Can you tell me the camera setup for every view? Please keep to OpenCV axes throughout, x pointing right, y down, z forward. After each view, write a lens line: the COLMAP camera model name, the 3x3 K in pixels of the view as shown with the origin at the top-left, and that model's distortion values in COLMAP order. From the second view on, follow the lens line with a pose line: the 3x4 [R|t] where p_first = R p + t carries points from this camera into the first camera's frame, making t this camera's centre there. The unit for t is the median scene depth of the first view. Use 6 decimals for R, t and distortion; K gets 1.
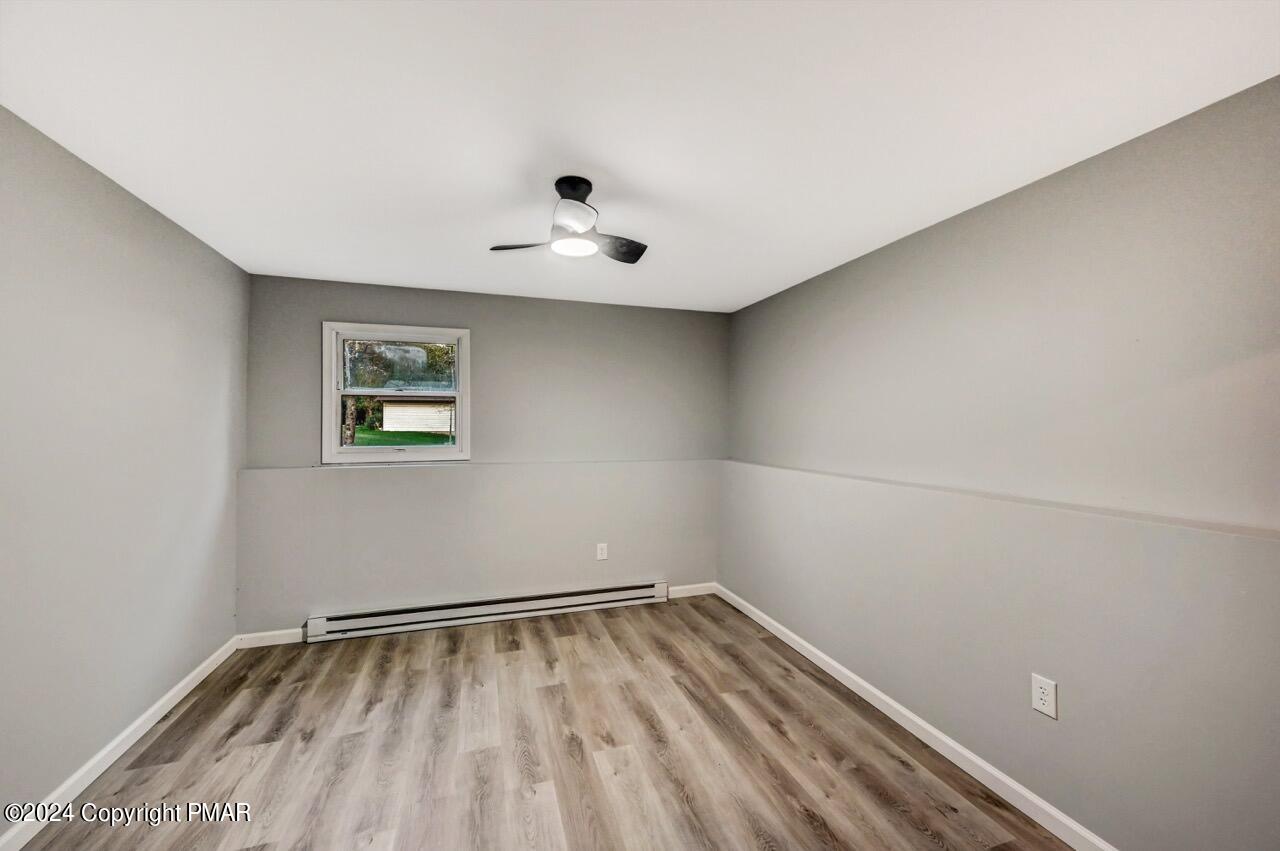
lens RADIAL K [[520.5, 0, 640.5], [0, 520.5, 426.8], [0, 0, 1]] dist [0.002488, 0.000879]
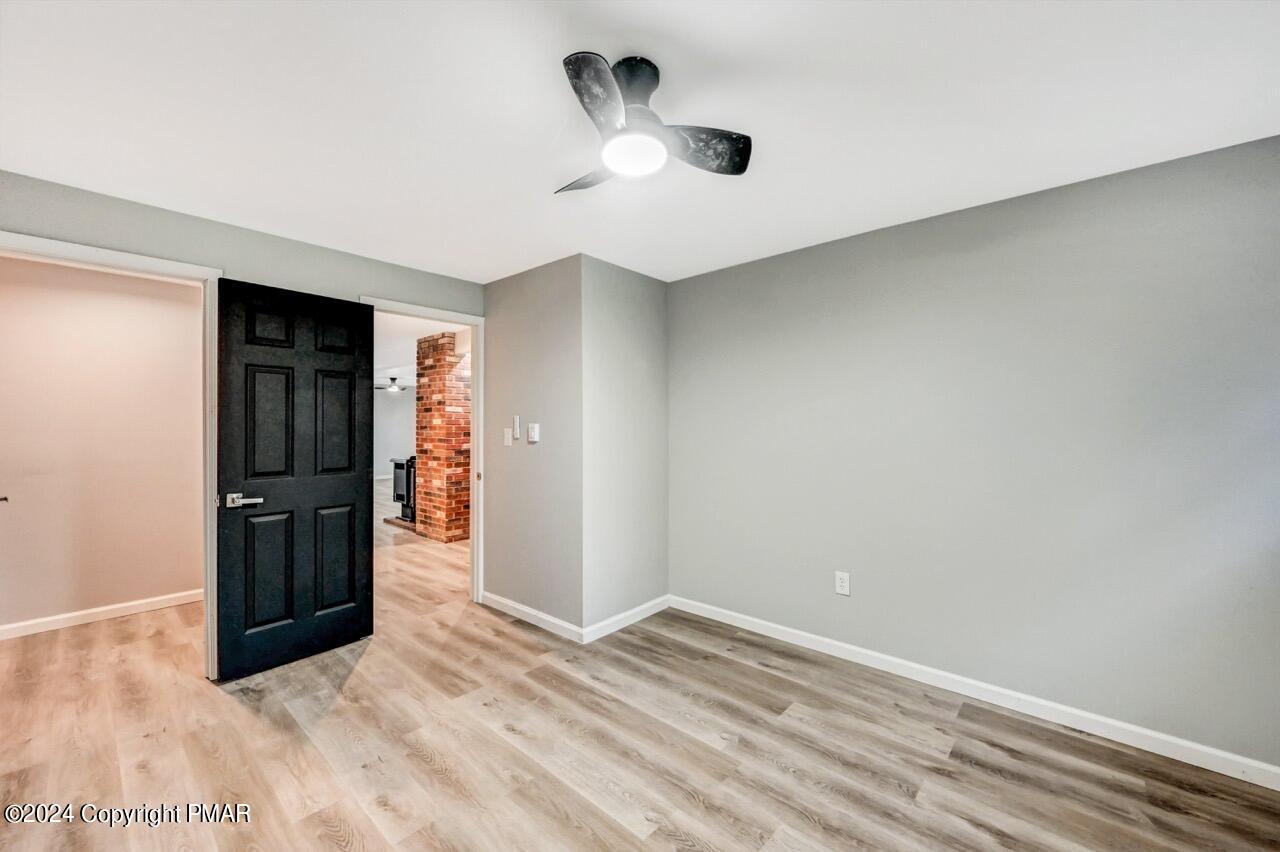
lens RADIAL K [[520.5, 0, 640.2], [0, 520.5, 424.8], [0, 0, 1]] dist [0.002488, 0.000879]
pose [[-0.866506, -0.007493, -0.499110, 0.218287], [-0.008245, 0.999966, -0.000699, 0.037630], [0.499098, 0.003510, -0.866539, 1.536919]]
